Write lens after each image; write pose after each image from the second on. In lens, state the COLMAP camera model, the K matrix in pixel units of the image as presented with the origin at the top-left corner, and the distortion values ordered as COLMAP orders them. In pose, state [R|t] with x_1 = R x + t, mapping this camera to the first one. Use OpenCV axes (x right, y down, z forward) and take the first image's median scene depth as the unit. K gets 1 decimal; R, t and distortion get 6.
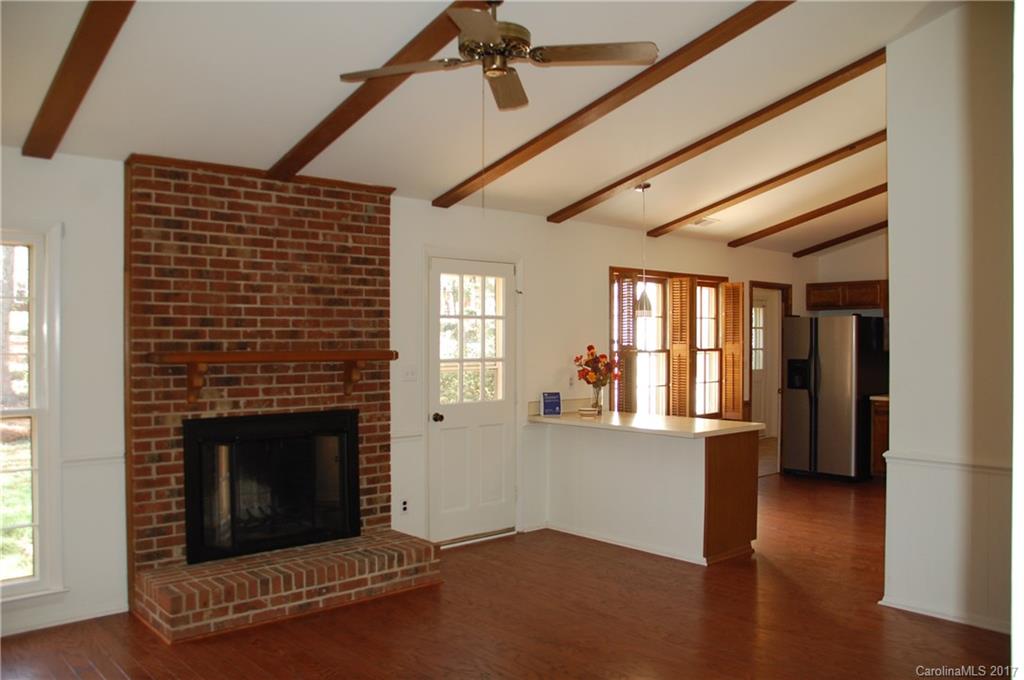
lens RADIAL K [[824.6, 0, 506.2], [0, 824.6, 344.1], [0, 0, 1]] dist [-0.159624, 0.145648]
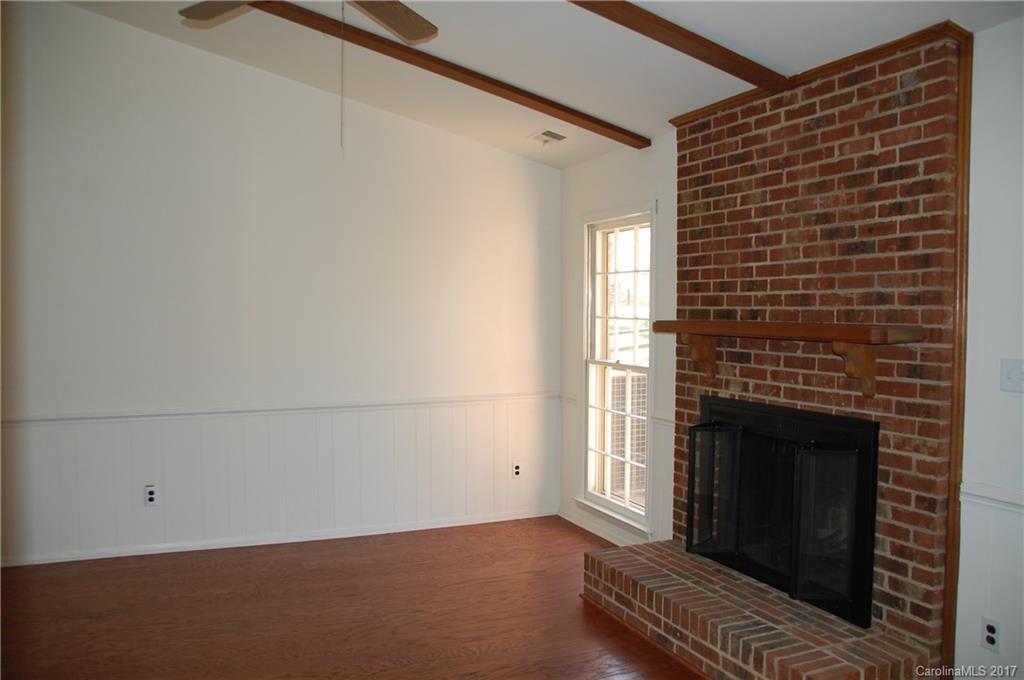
lens RADIAL K [[824.6, 0, 506.2], [0, 824.6, 344.1], [0, 0, 1]] dist [-0.159624, 0.145648]
pose [[-0.319366, 0.039659, -0.946801, 0.494056], [-0.009743, 0.998934, 0.045129, -0.002597], [0.947581, 0.023637, -0.318639, 0.991809]]
